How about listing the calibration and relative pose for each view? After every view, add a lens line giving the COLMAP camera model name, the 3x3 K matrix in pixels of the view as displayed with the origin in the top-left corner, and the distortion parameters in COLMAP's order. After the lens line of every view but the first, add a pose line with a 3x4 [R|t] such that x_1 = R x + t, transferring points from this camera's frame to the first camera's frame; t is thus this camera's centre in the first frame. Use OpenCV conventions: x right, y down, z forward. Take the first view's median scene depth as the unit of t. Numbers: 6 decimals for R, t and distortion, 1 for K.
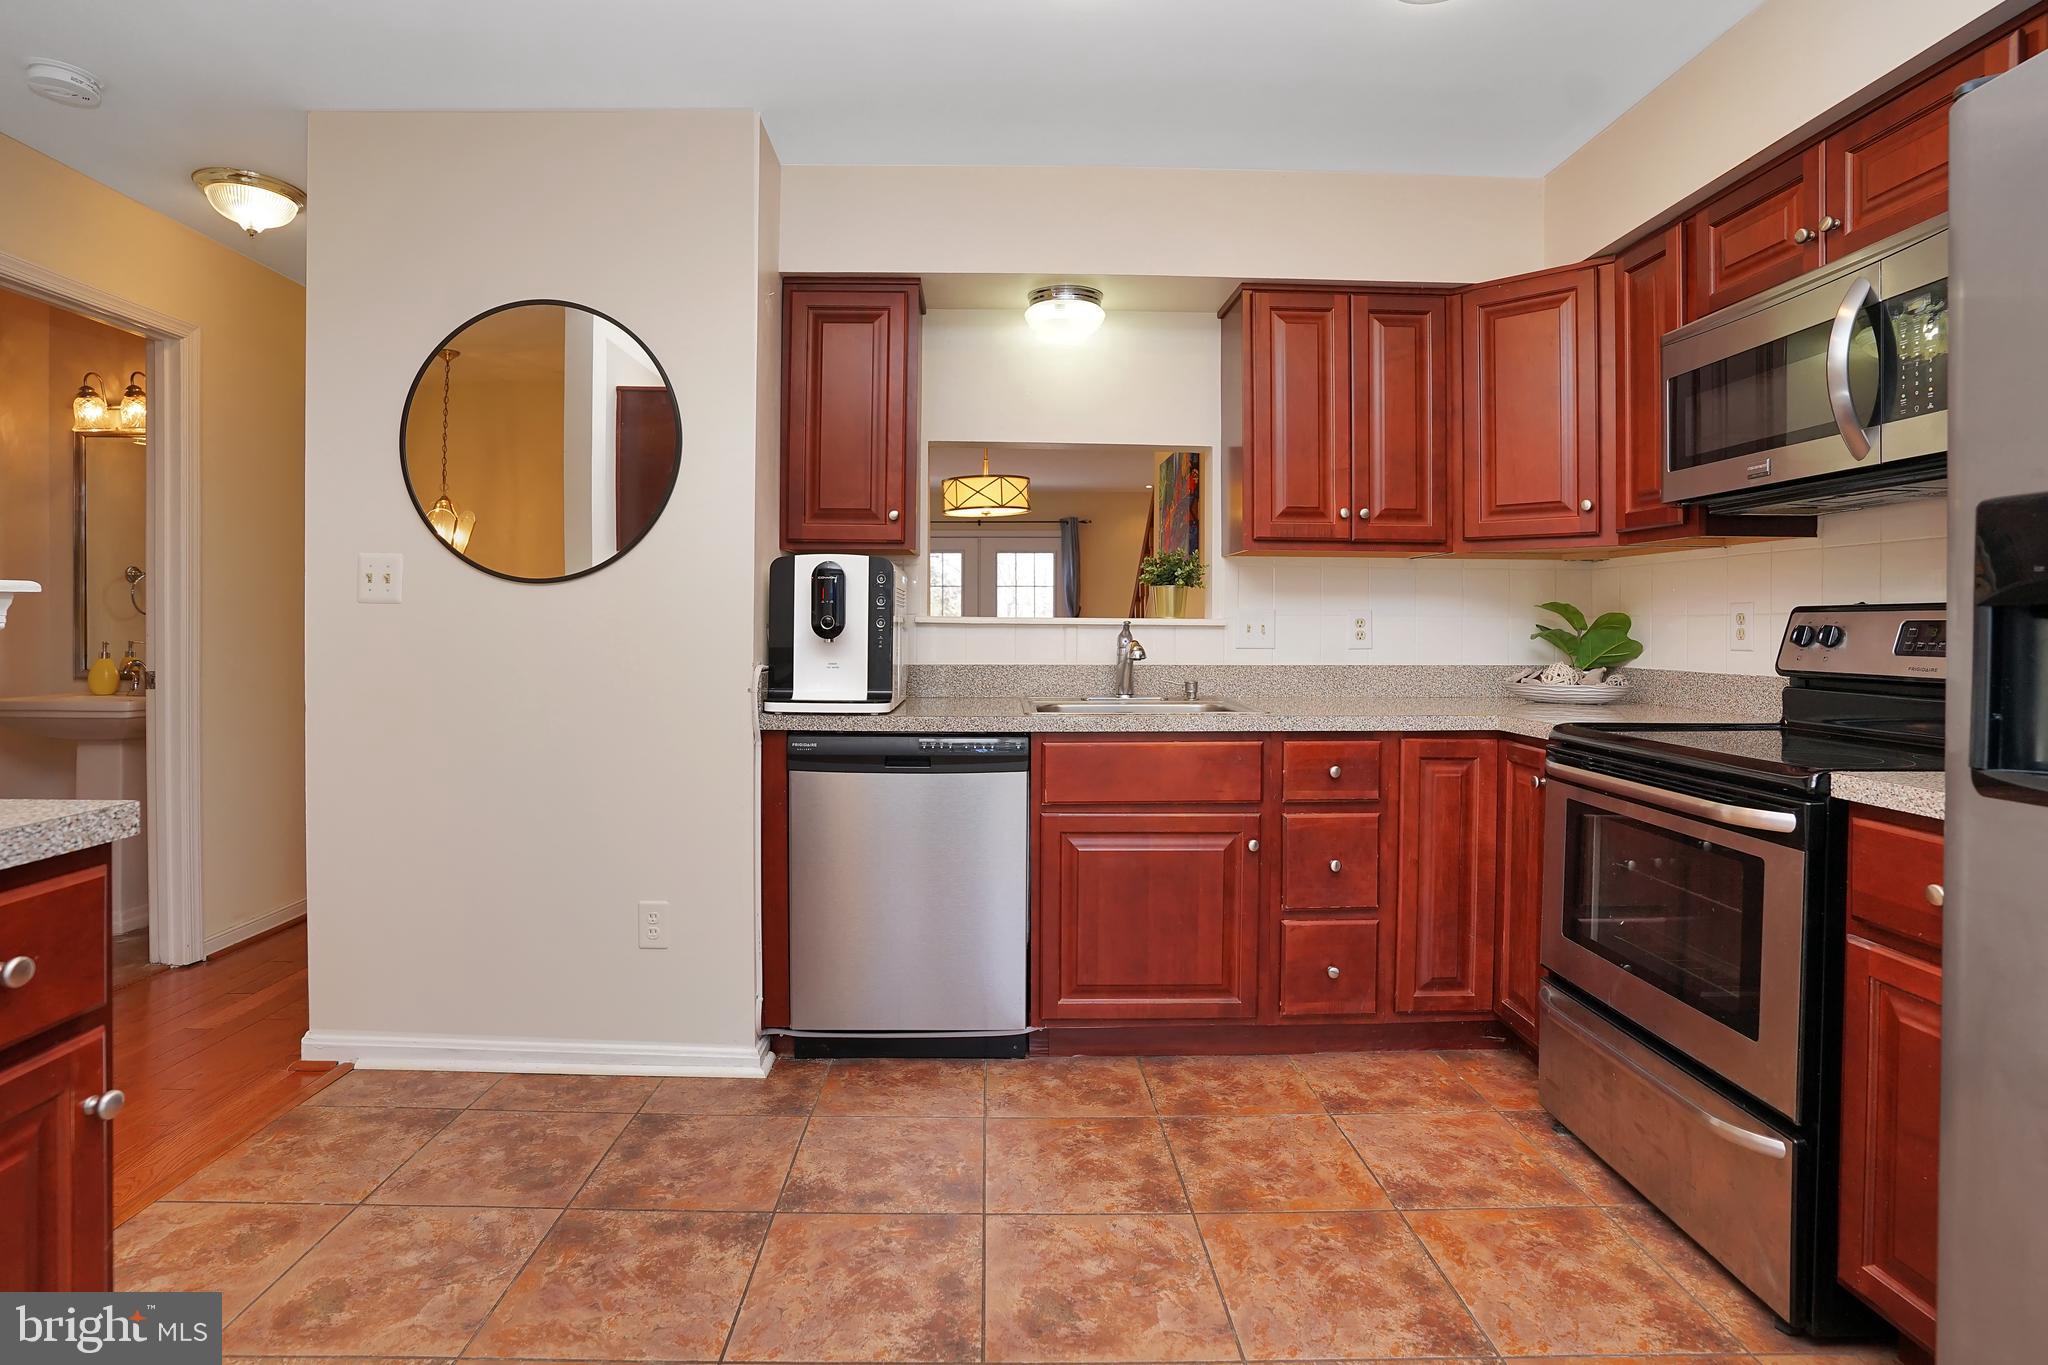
lens RADIAL K [[1015.7, 0, 1053.8], [0, 1015.7, 624.4], [0, 0, 1]] dist [-0.043201, 0.006642]
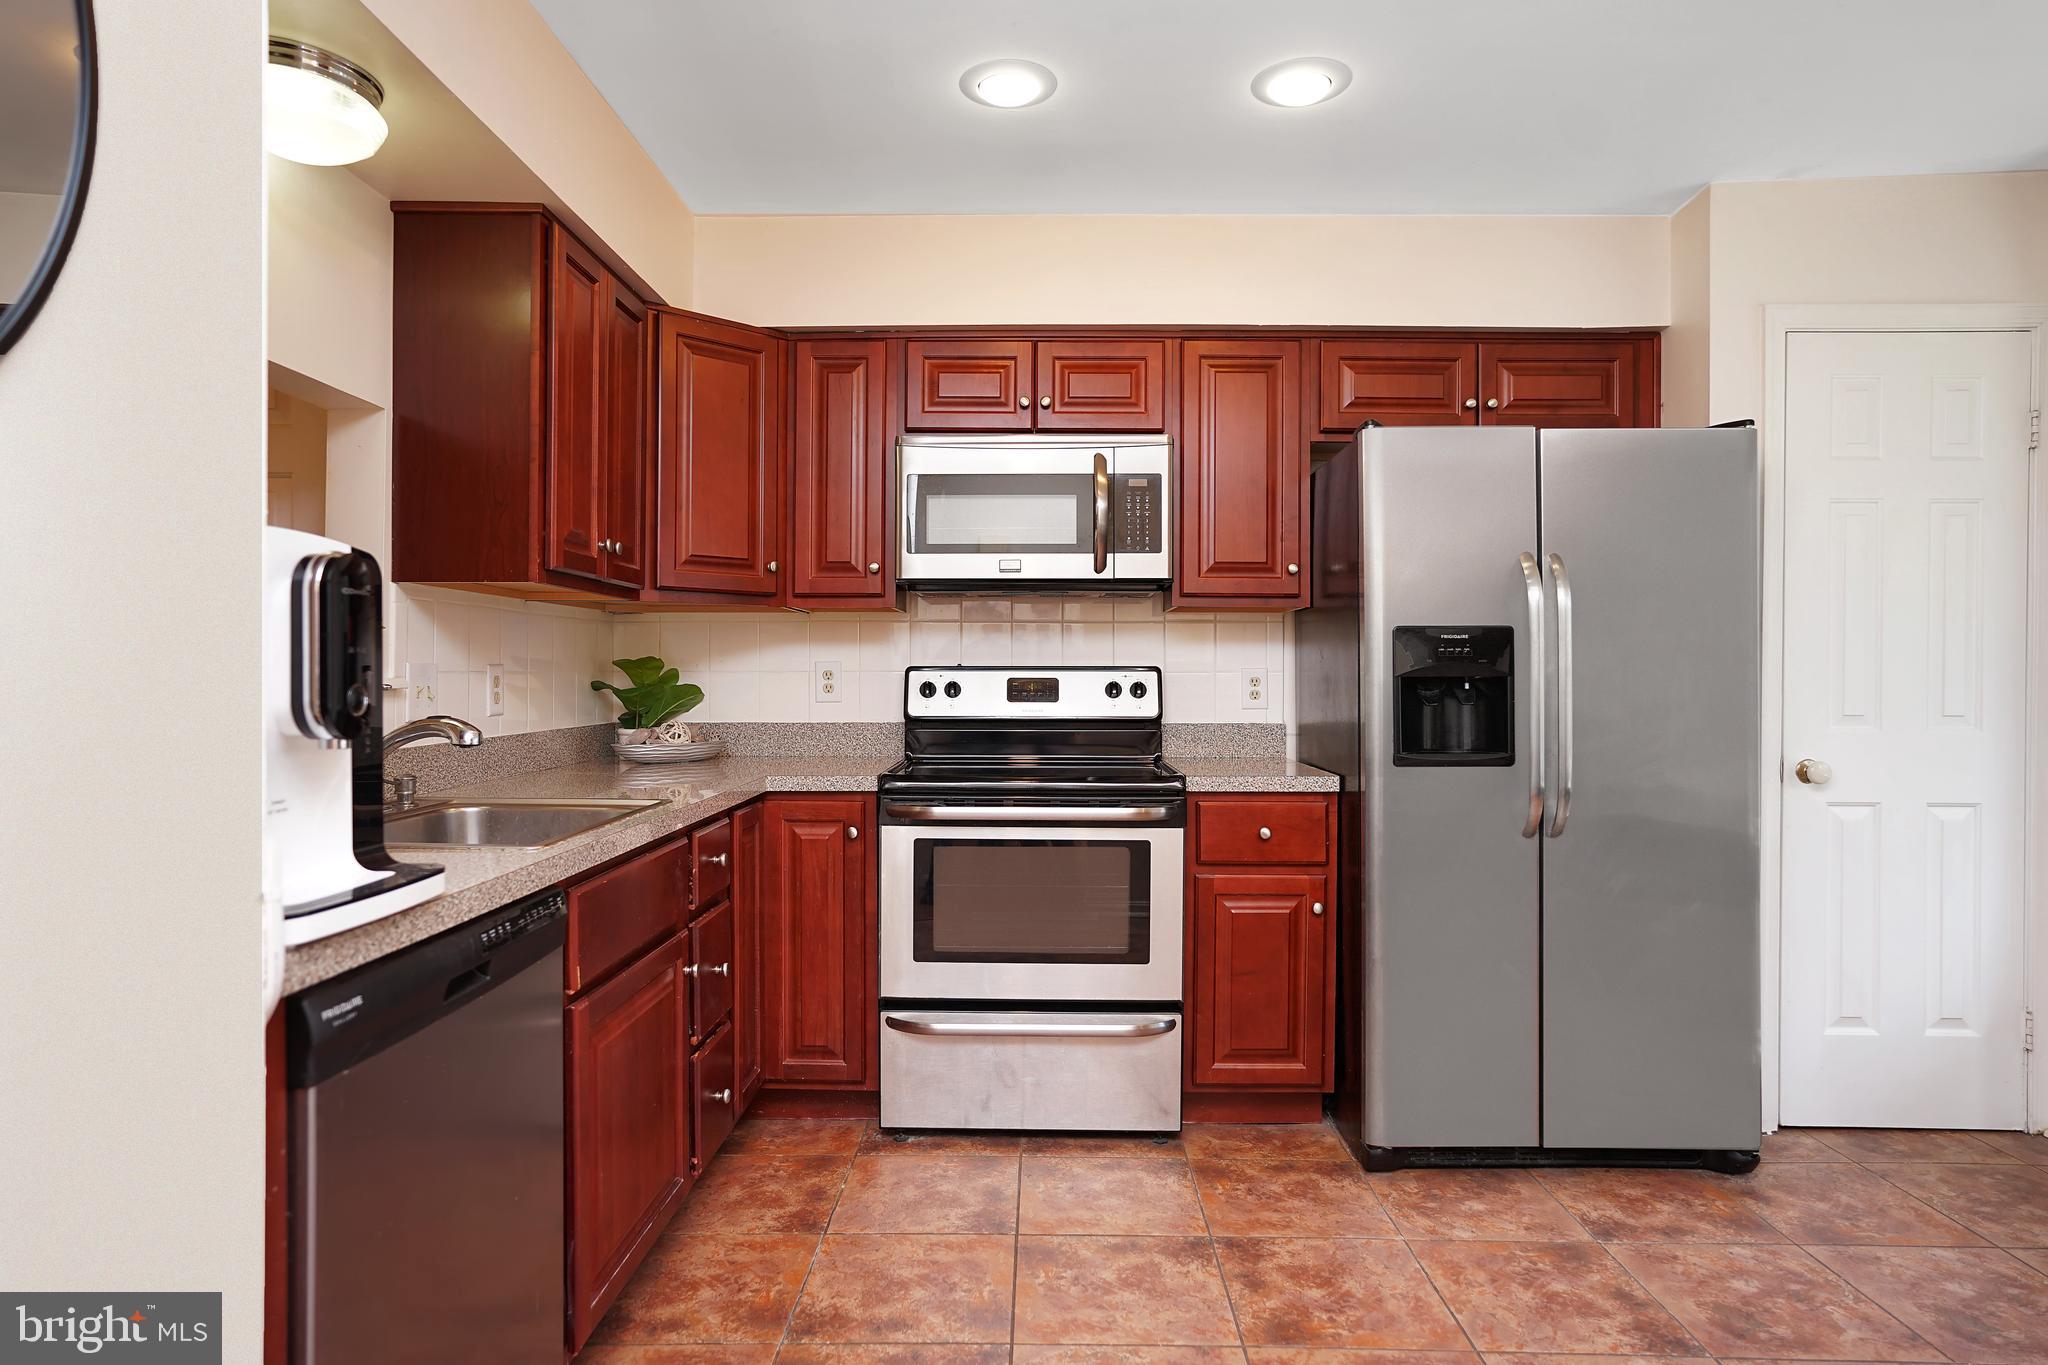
lens RADIAL K [[1131.0, 0, 1015.0], [0, 1131.0, 688.5], [0, 0, 1]] dist [-0.029853, -0.000078]
pose [[0.061861, -0.003294, 0.998079, -0.770668], [-0.008698, 0.999955, 0.003839, 0.003489], [-0.998047, -0.008919, 0.061830, 0.853986]]
